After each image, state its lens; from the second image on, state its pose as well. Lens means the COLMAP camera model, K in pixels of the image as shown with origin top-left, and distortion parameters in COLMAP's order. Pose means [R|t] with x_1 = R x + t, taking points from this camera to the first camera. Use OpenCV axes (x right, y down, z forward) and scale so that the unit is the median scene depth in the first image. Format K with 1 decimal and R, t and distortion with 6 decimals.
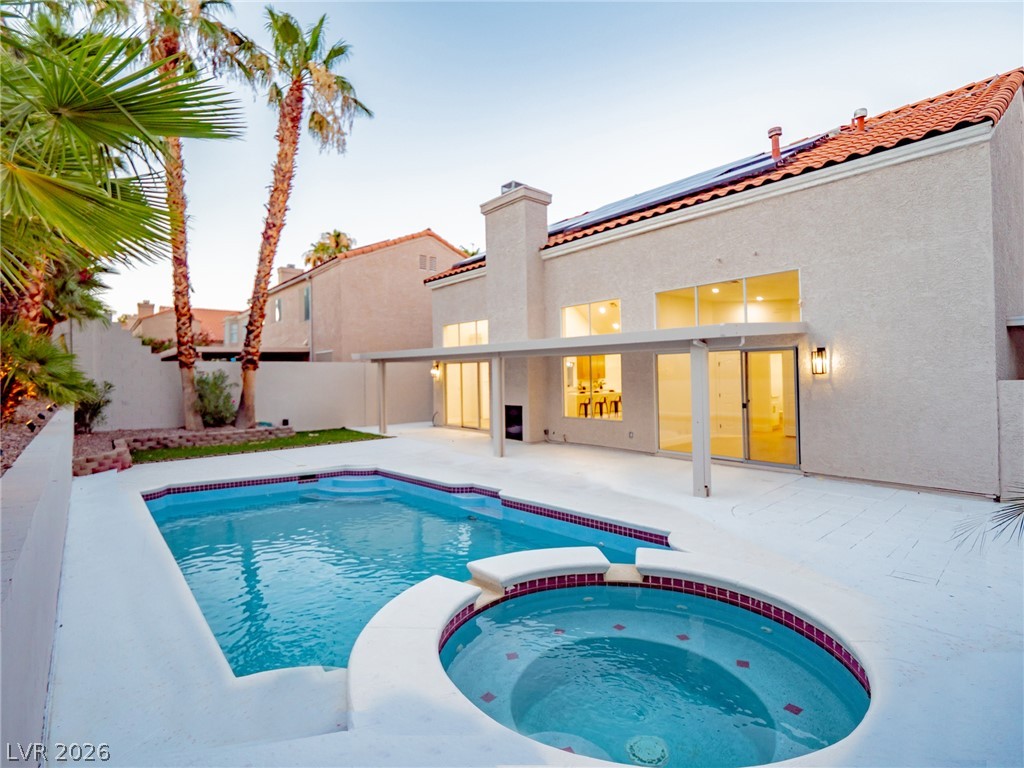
lens RADIAL K [[499.6, 0, 514.1], [0, 499.6, 376.2], [0, 0, 1]] dist [-0.009077, -0.000074]
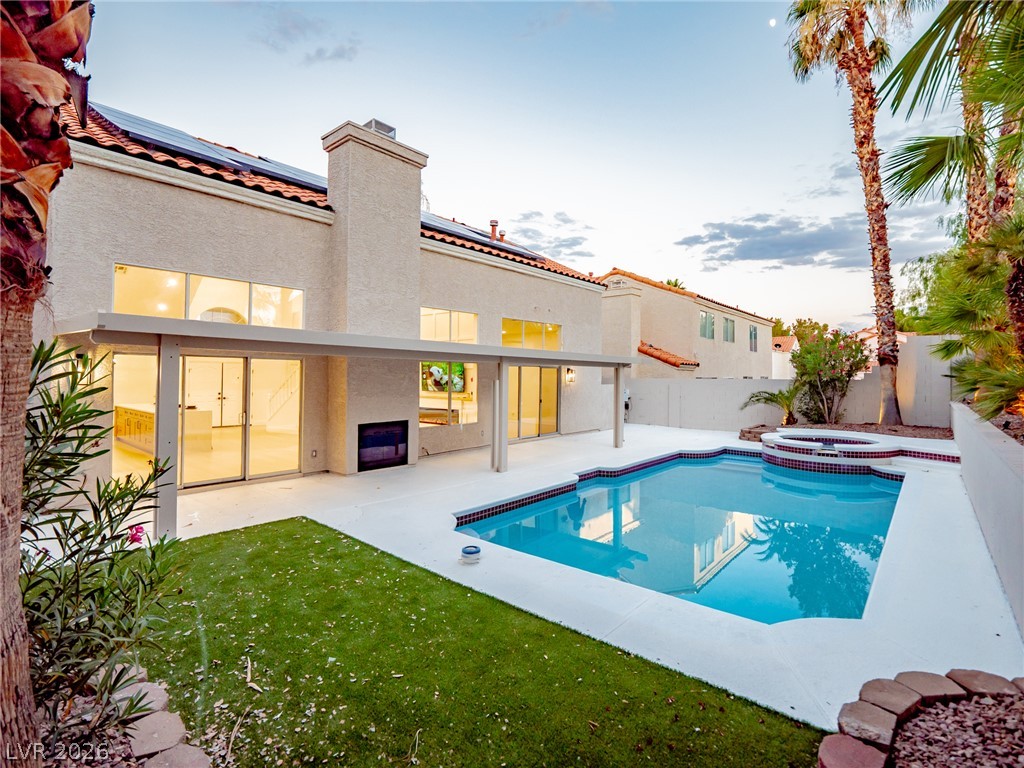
lens RADIAL K [[499.6, 0, 507.8], [0, 499.6, 375.3], [0, 0, 1]] dist [-0.009077, -0.000074]
pose [[-0.156450, 0.019361, 0.987496, -0.807768], [-0.000587, 0.999806, -0.019695, 0.003738], [-0.987686, -0.003660, -0.156408, 0.981771]]
